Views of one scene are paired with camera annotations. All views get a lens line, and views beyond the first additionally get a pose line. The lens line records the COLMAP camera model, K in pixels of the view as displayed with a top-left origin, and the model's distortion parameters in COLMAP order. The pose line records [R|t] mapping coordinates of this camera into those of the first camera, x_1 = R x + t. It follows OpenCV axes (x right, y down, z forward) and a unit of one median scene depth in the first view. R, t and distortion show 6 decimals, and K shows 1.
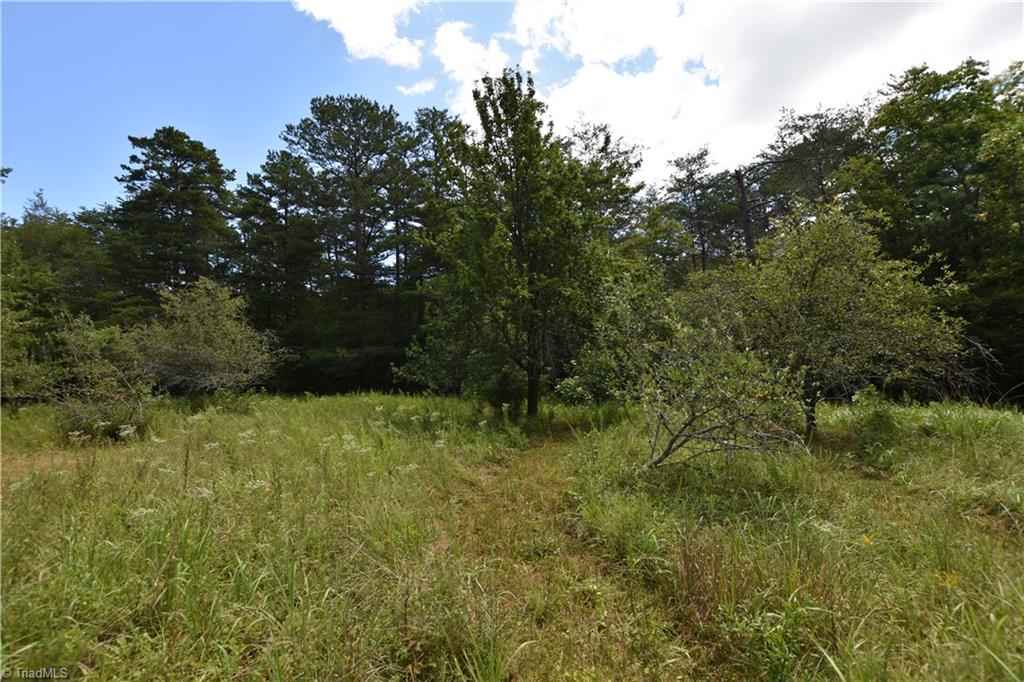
lens RADIAL K [[447.3, 0, 511.2], [0, 447.3, 337.9], [0, 0, 1]] dist [-0.033996, 0.005310]
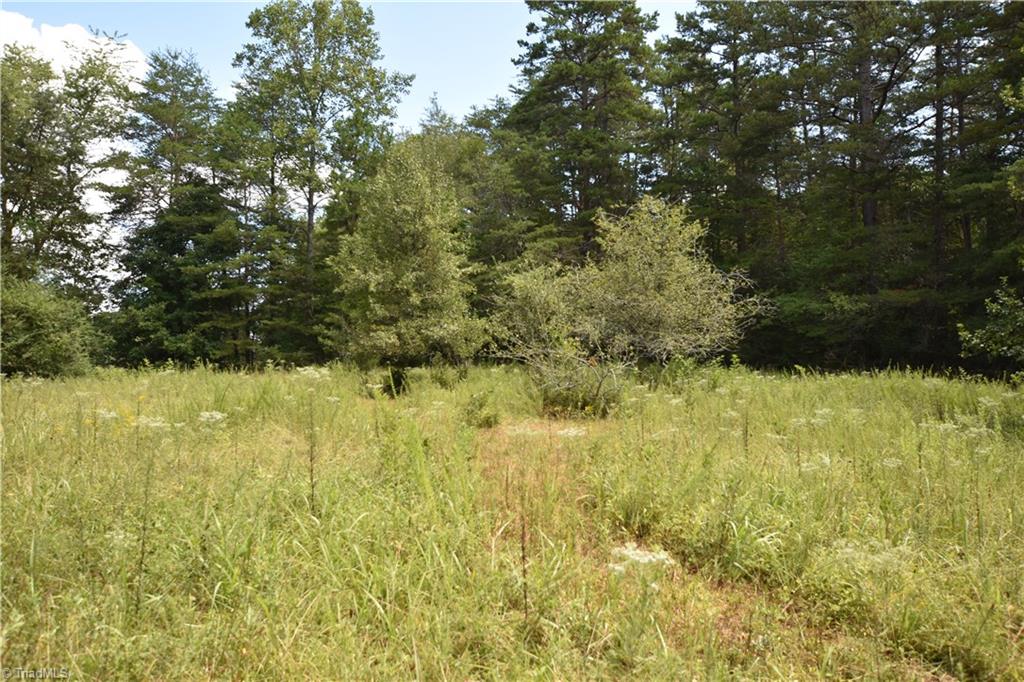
lens RADIAL K [[830.0, 0, 509.2], [0, 830.0, 337.6], [0, 0, 1]] dist [0.007656, 0.012093]
pose [[0.761312, 0.027122, -0.647819, -0.002703], [0.026615, 0.996975, 0.073018, -0.009020], [0.647840, -0.072831, 0.758287, -0.091407]]
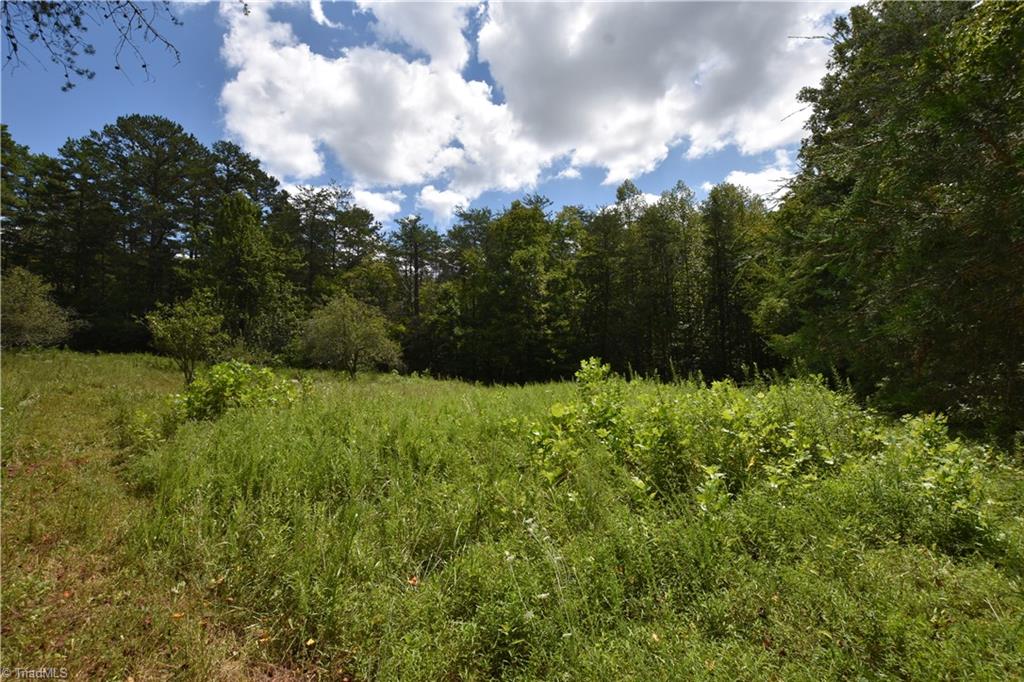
lens RADIAL K [[447.3, 0, 510.2], [0, 447.3, 341.6], [0, 0, 1]] dist [-0.033996, 0.005310]
pose [[0.934978, 0.091462, 0.342712, 0.205243], [-0.105502, 0.994164, 0.022510, -0.054174], [-0.338653, -0.057203, 0.939171, -0.520541]]
